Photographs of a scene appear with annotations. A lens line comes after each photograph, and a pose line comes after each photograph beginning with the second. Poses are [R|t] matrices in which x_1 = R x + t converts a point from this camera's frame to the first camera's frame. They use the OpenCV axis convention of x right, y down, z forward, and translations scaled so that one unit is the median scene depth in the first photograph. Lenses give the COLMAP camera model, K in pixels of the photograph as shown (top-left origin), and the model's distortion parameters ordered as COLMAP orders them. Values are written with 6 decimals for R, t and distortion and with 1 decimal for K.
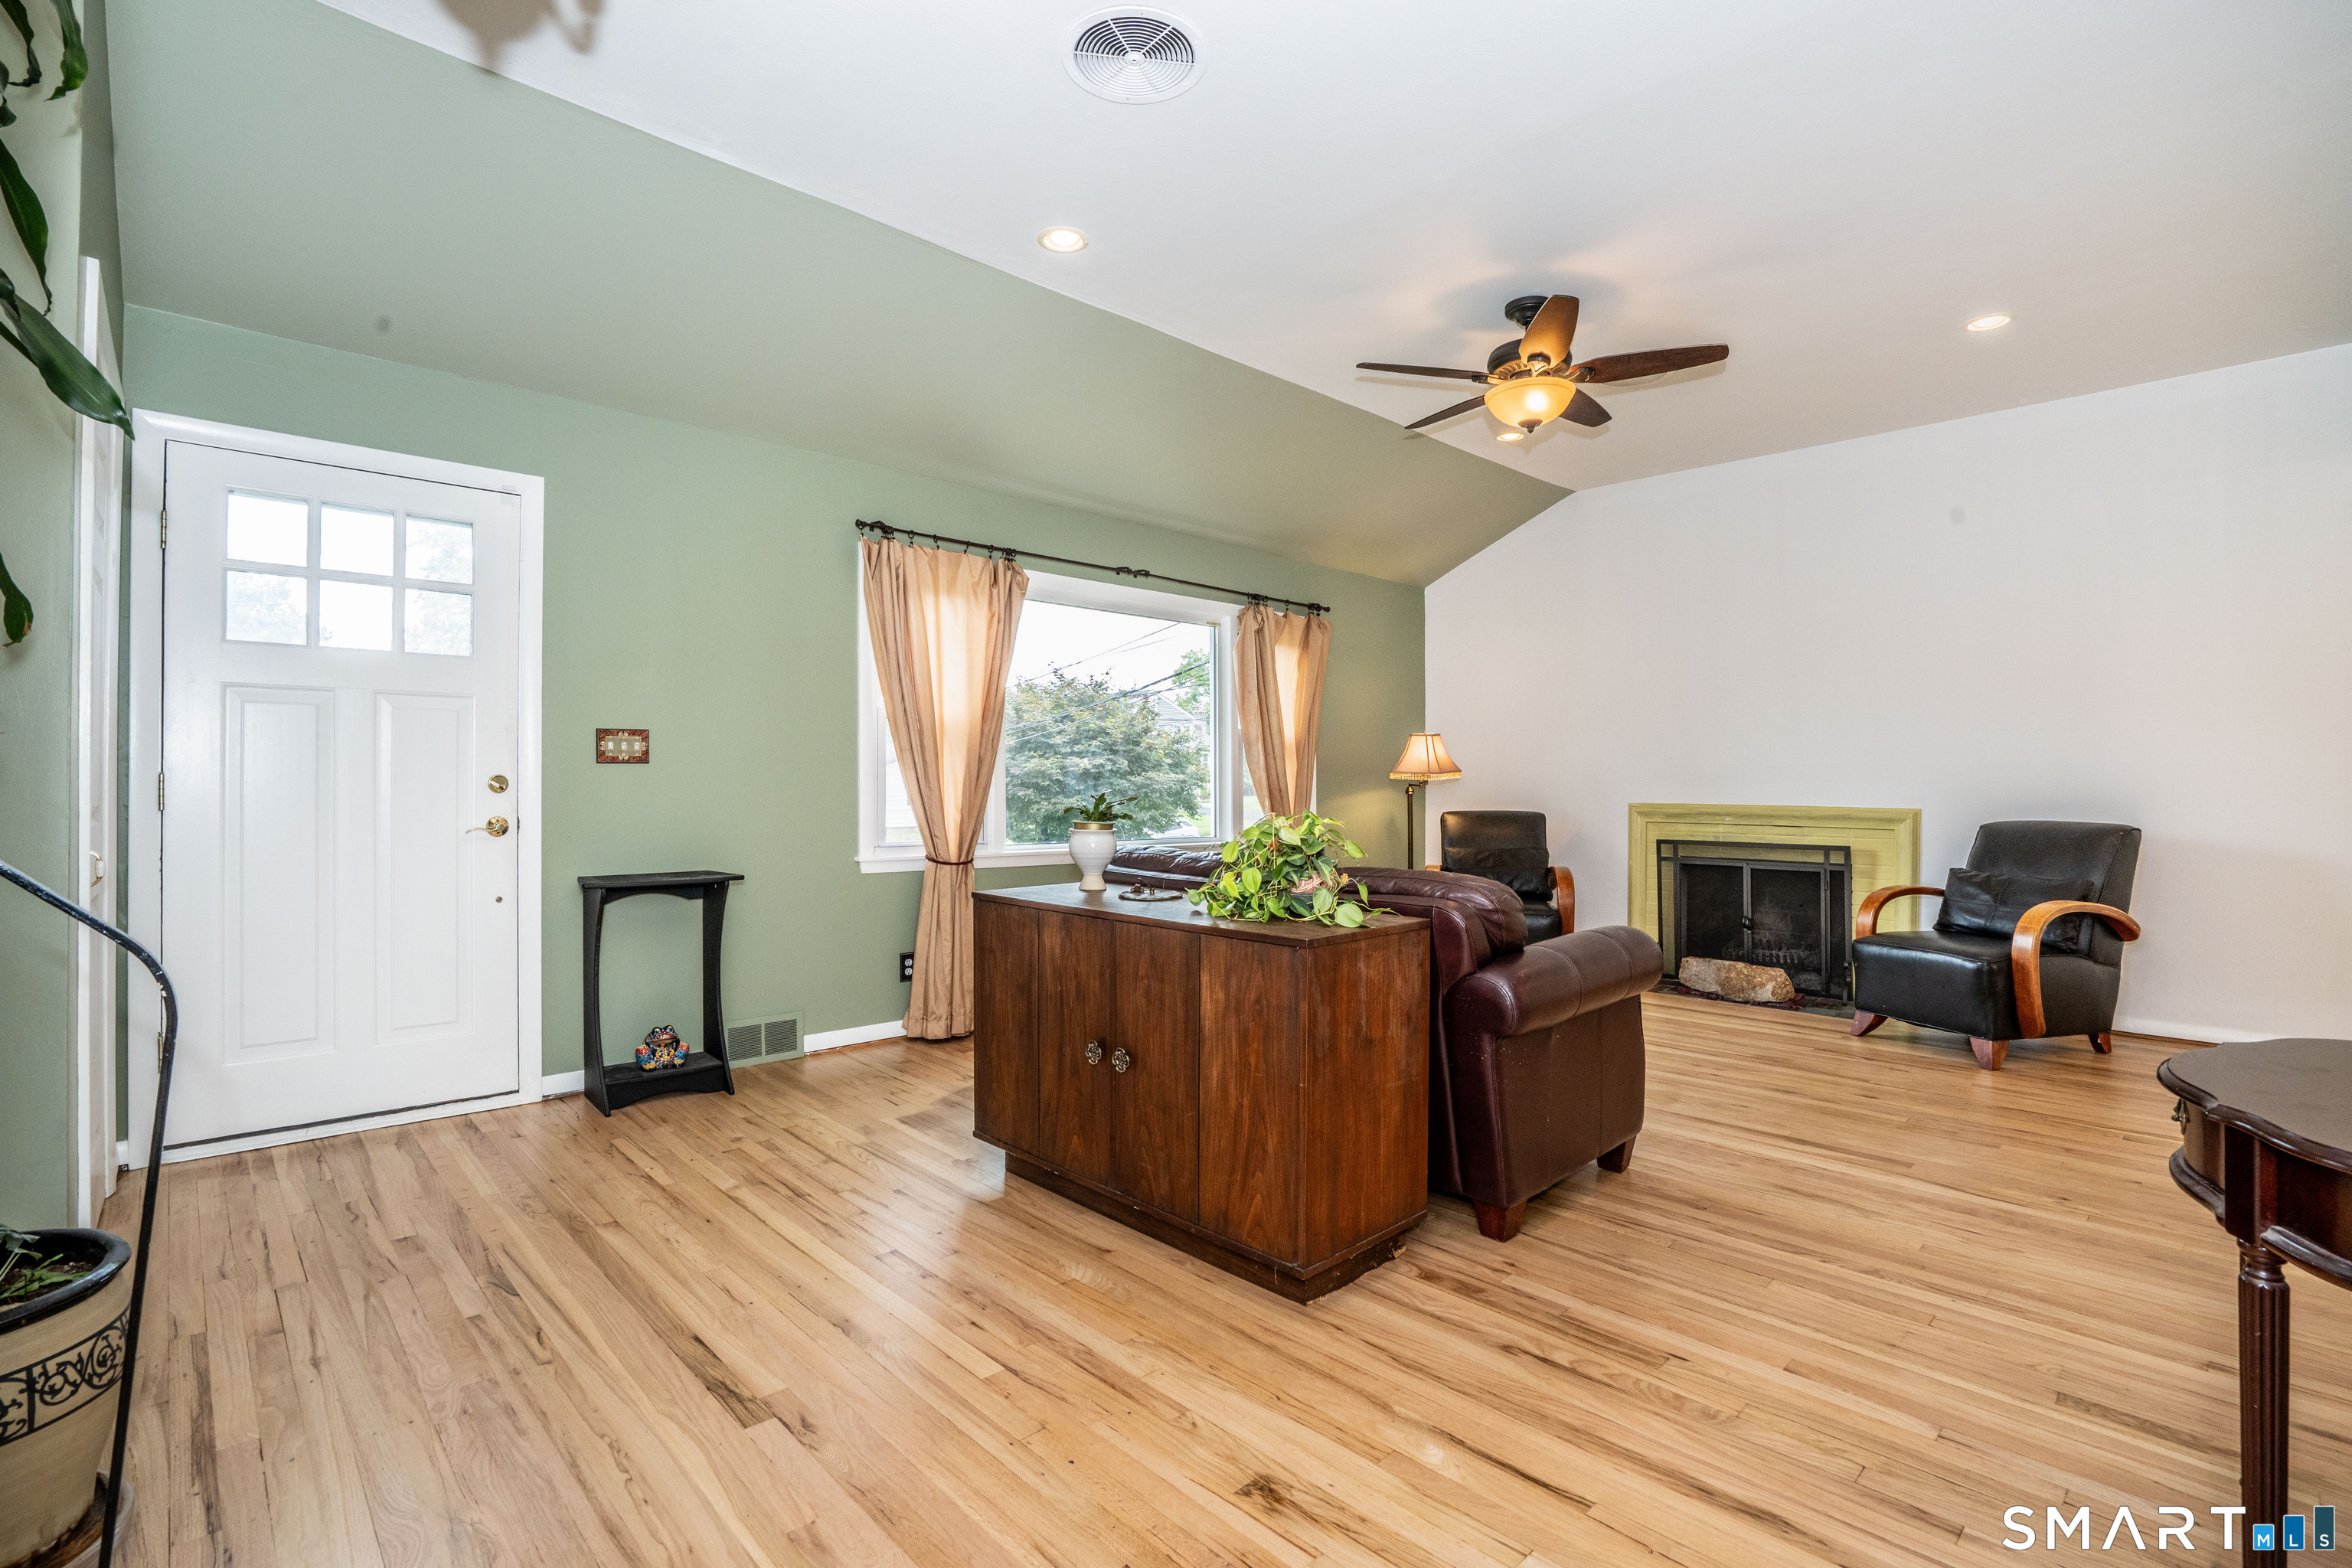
lens RADIAL K [[1084.9, 0, 1154.1], [0, 1084.9, 775.3], [0, 0, 1]] dist [-0.048056, 0.011057]
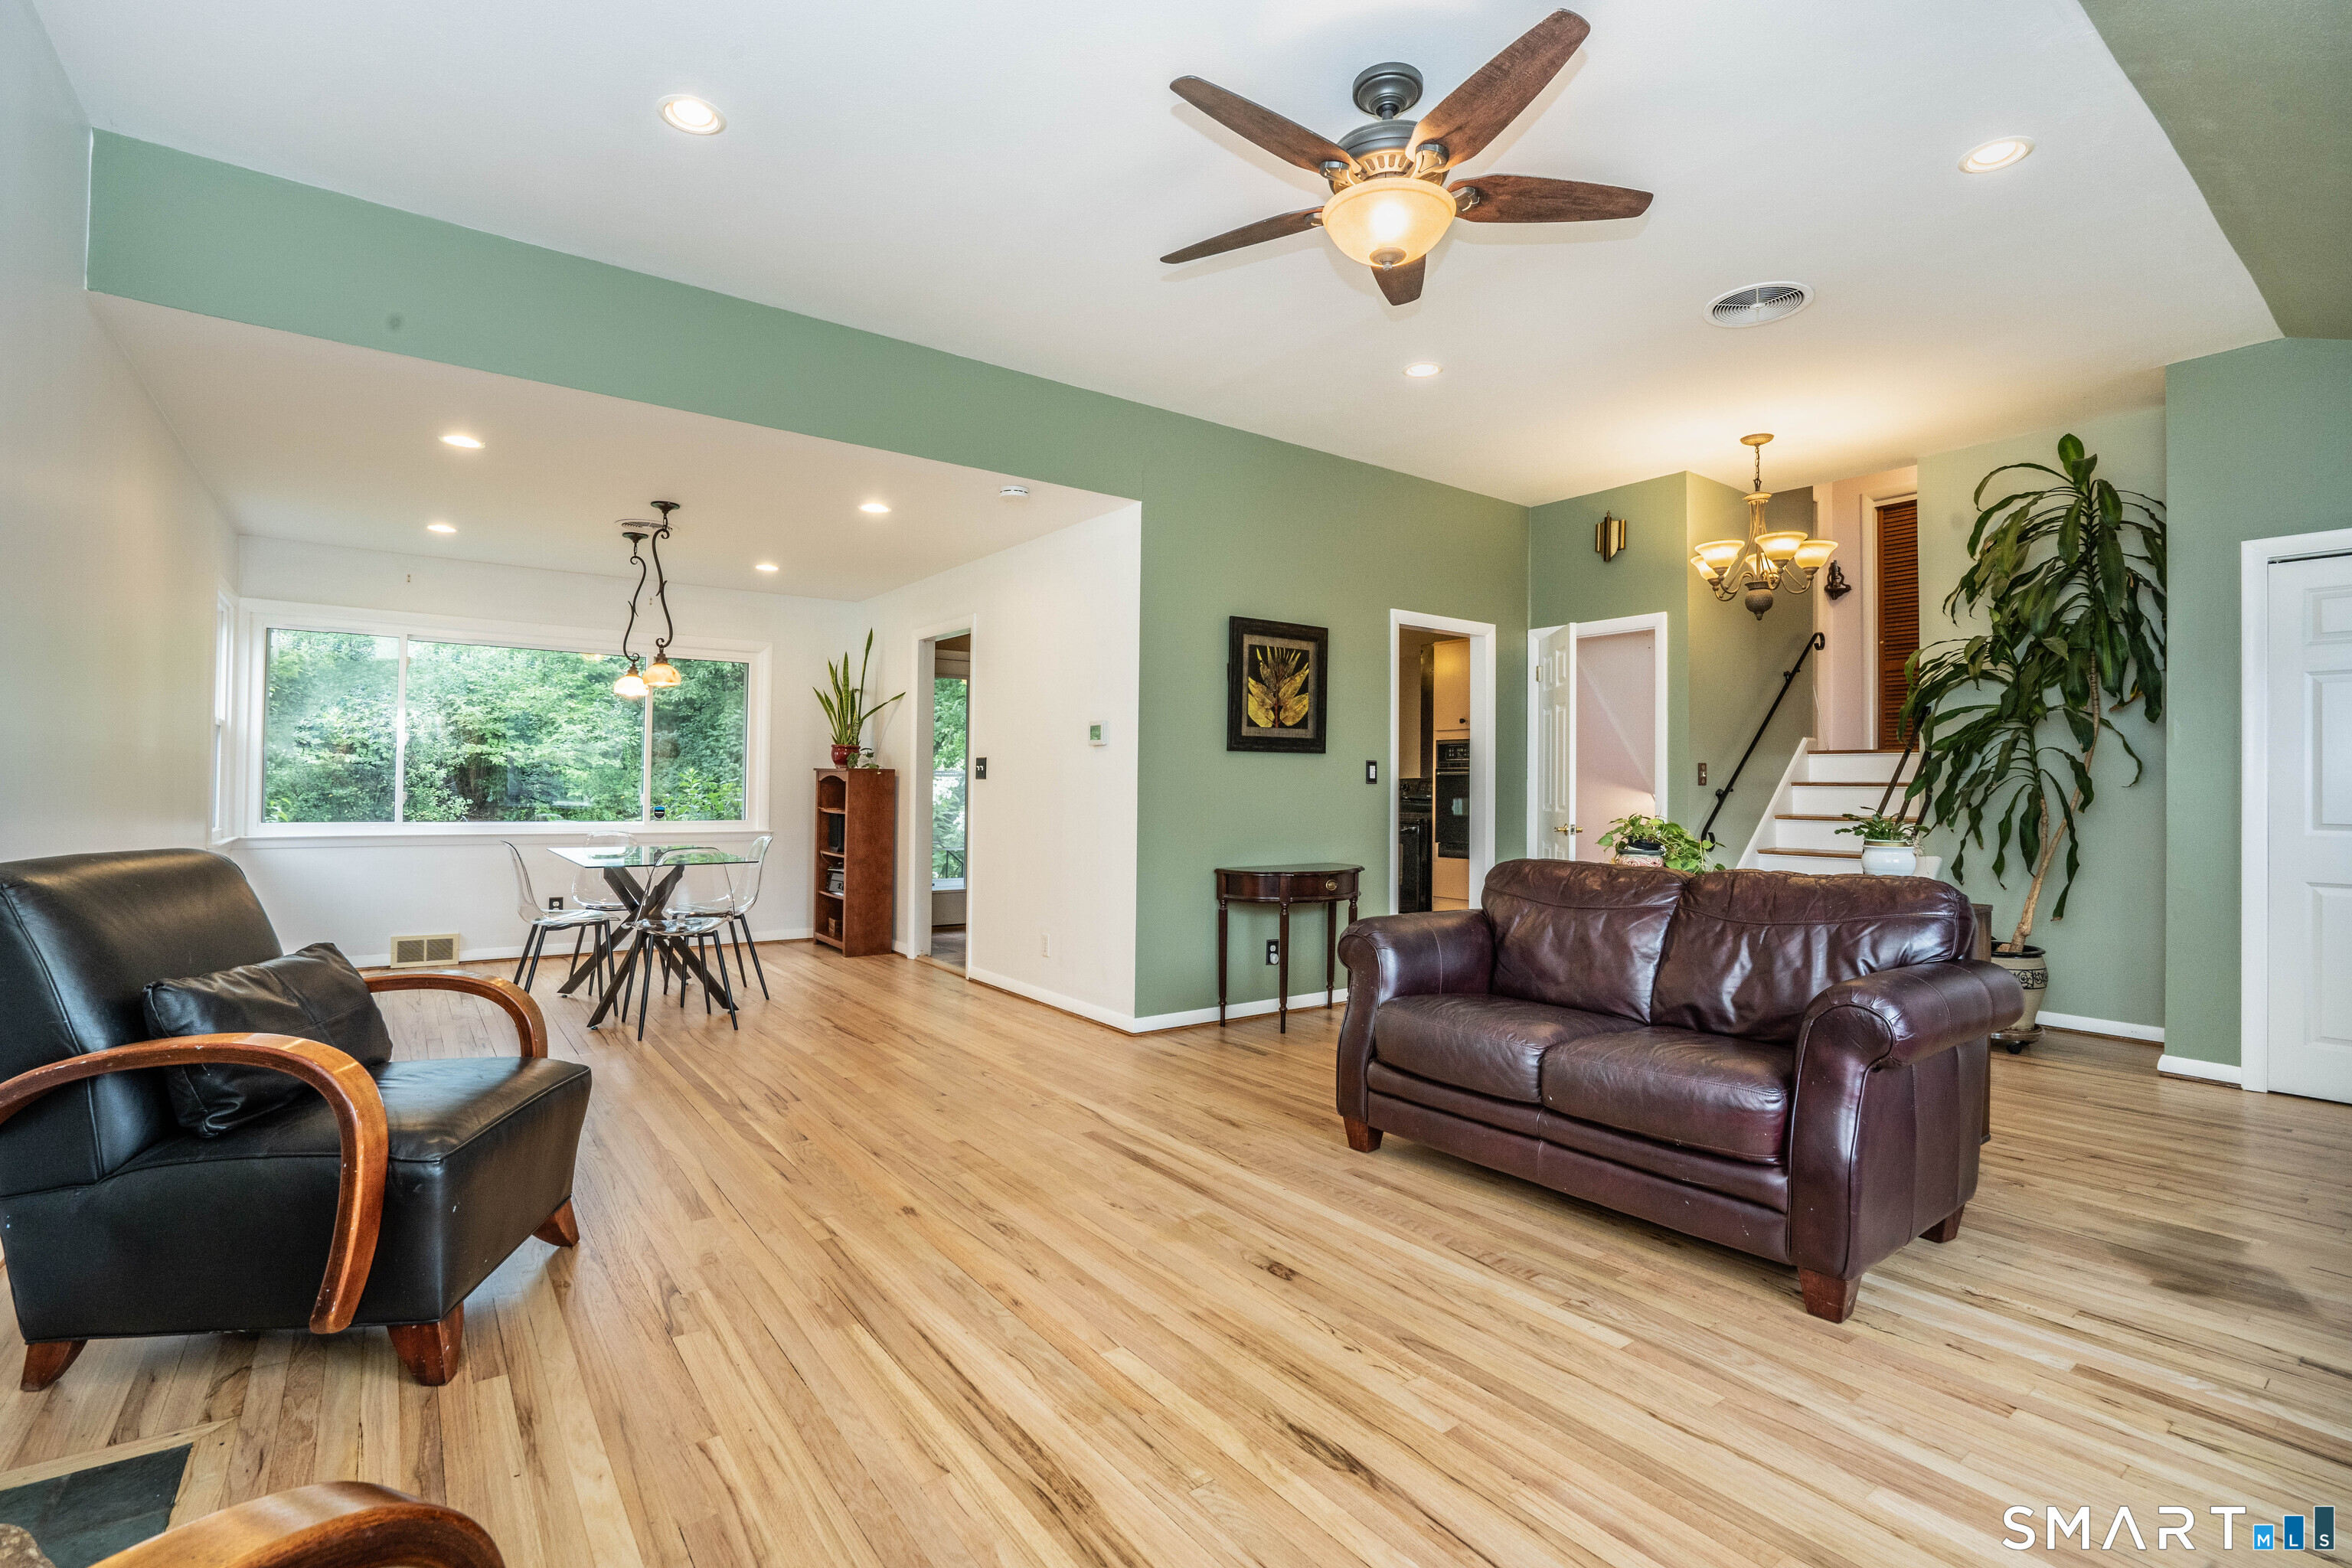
lens RADIAL K [[1084.9, 0, 1136.2], [0, 1084.9, 764.6], [0, 0, 1]] dist [-0.048056, 0.011057]
pose [[-0.991020, -0.017083, 0.132617, 0.448139], [-0.020235, 0.999543, -0.022454, 0.008509], [-0.132173, -0.024936, -0.990913, 1.814226]]
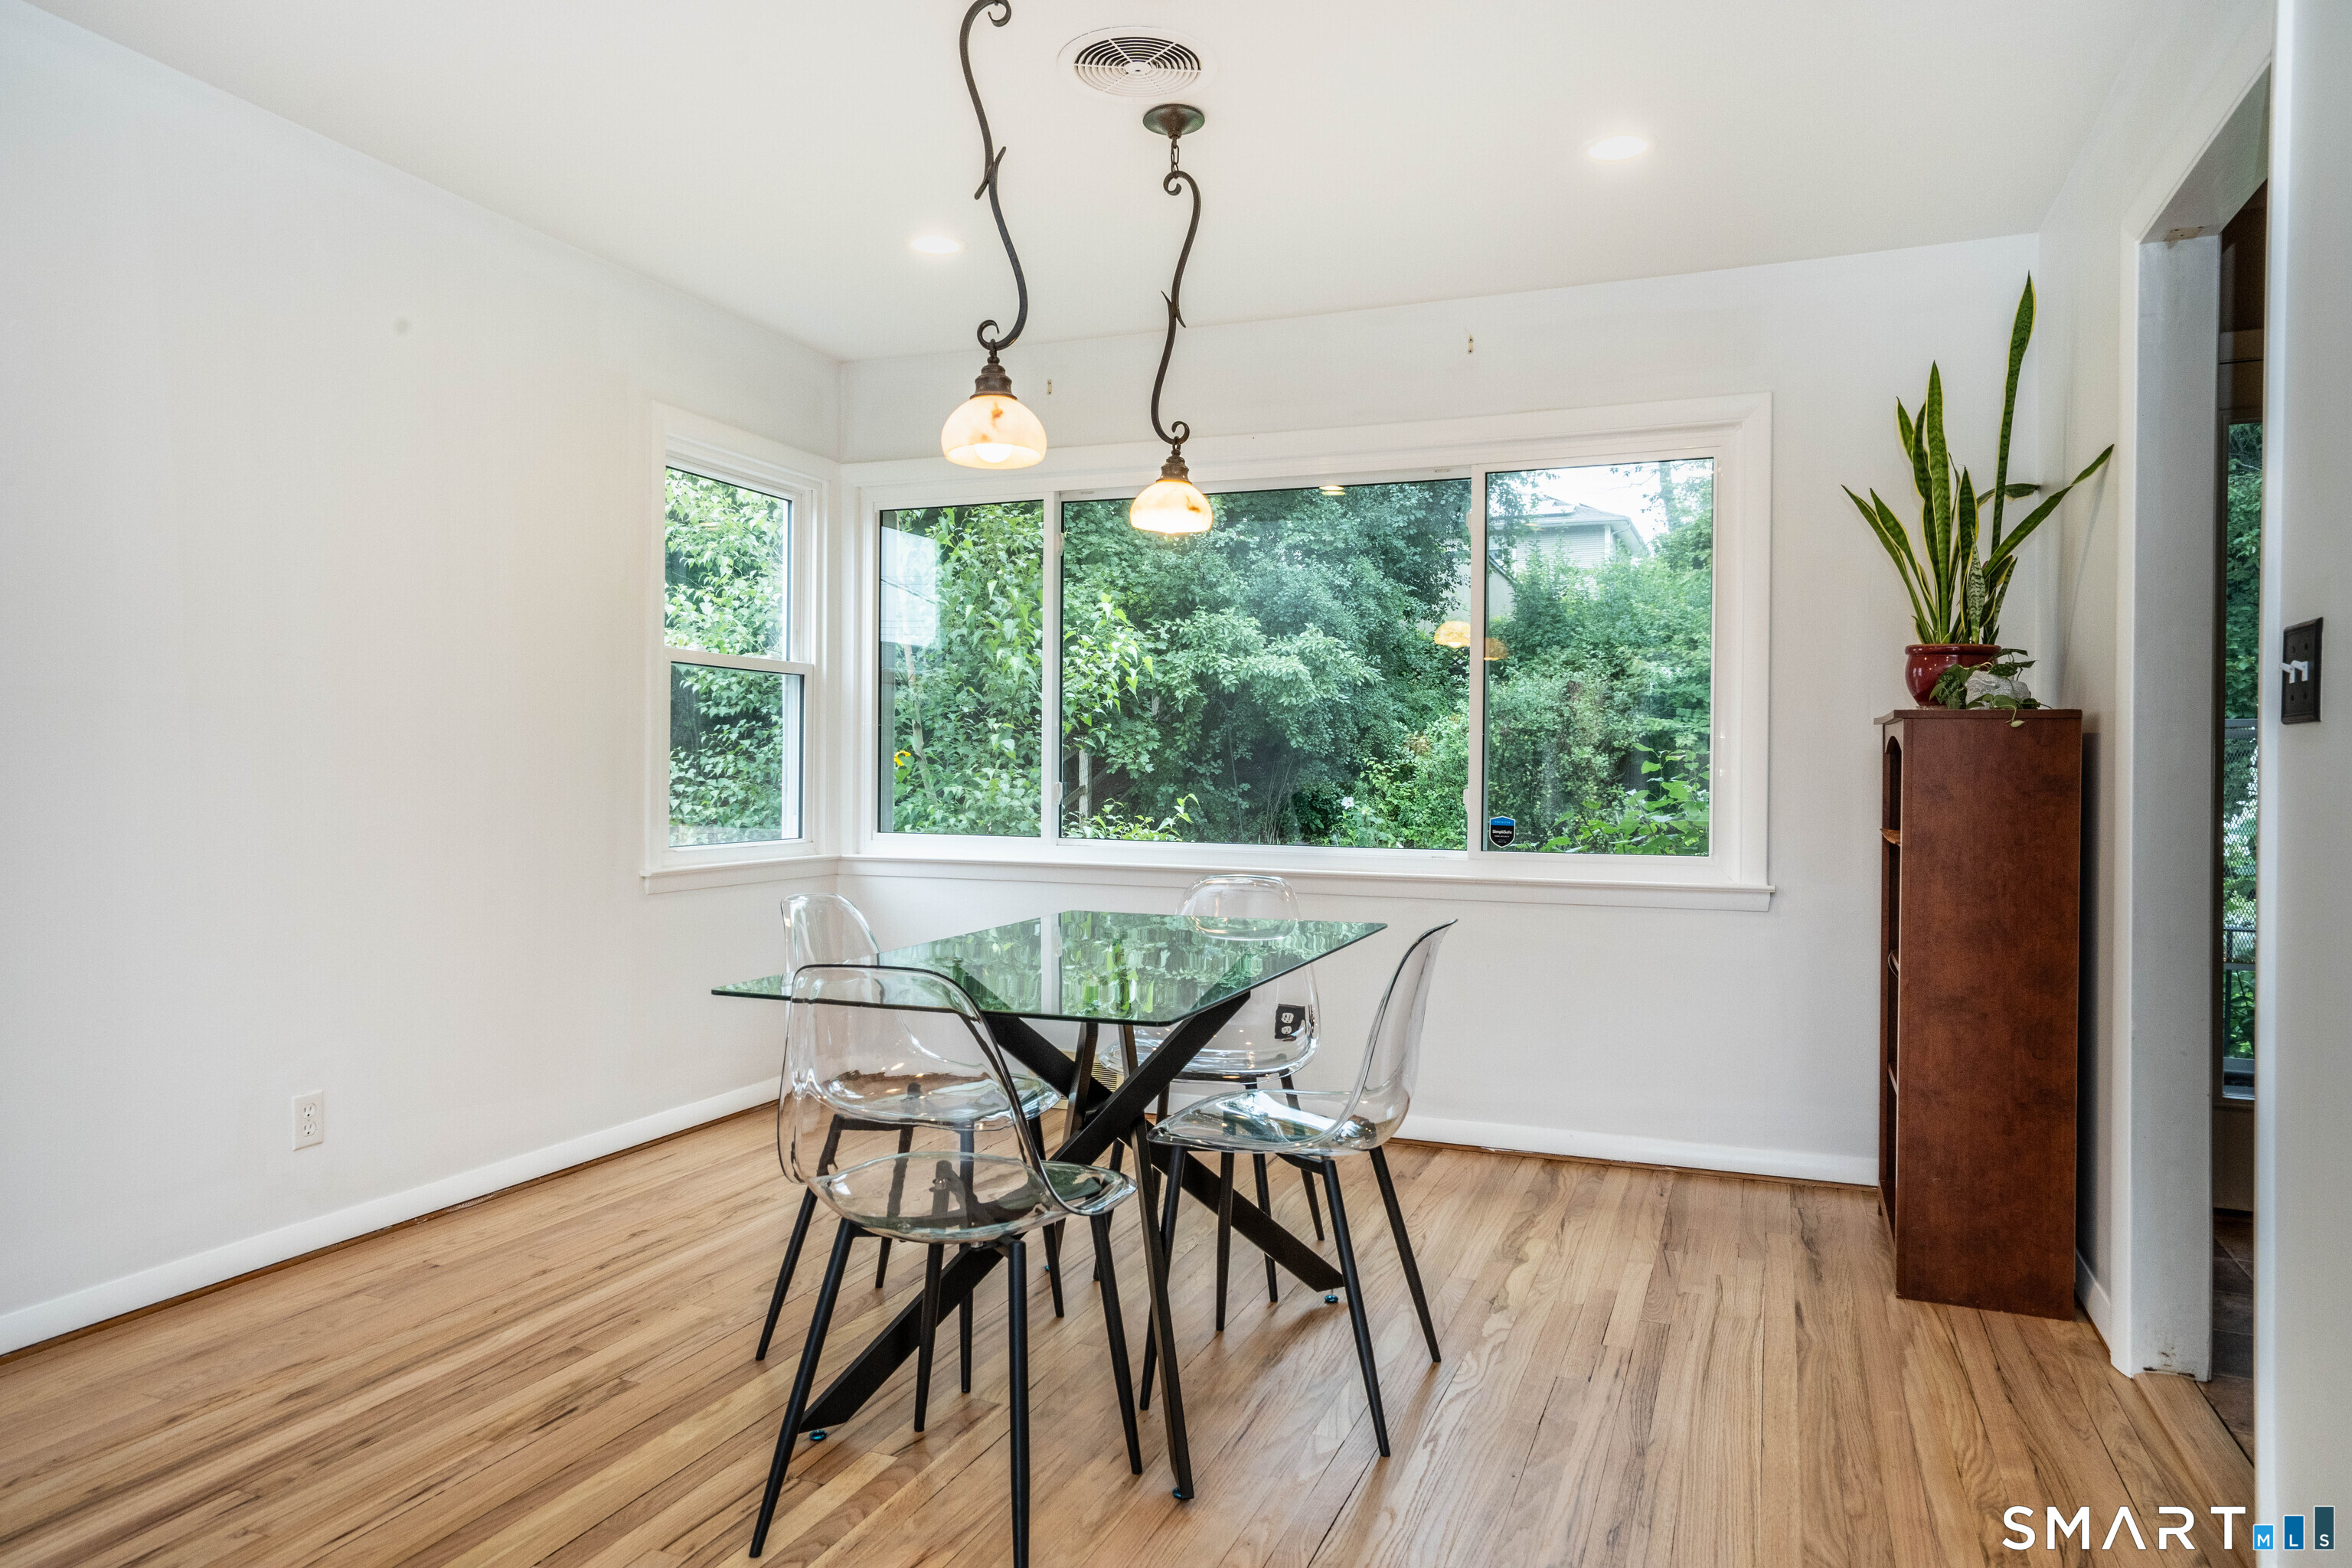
lens RADIAL K [[1460.6, 0, 1193.8], [0, 1460.6, 776.1], [0, 0, 1]] dist [0.003668, 0.001464]
pose [[-0.433170, -0.016833, 0.901155, 0.631722], [-0.014155, 0.999829, 0.011872, 0.015249], [-0.901201, -0.007613, -0.433335, 0.708468]]
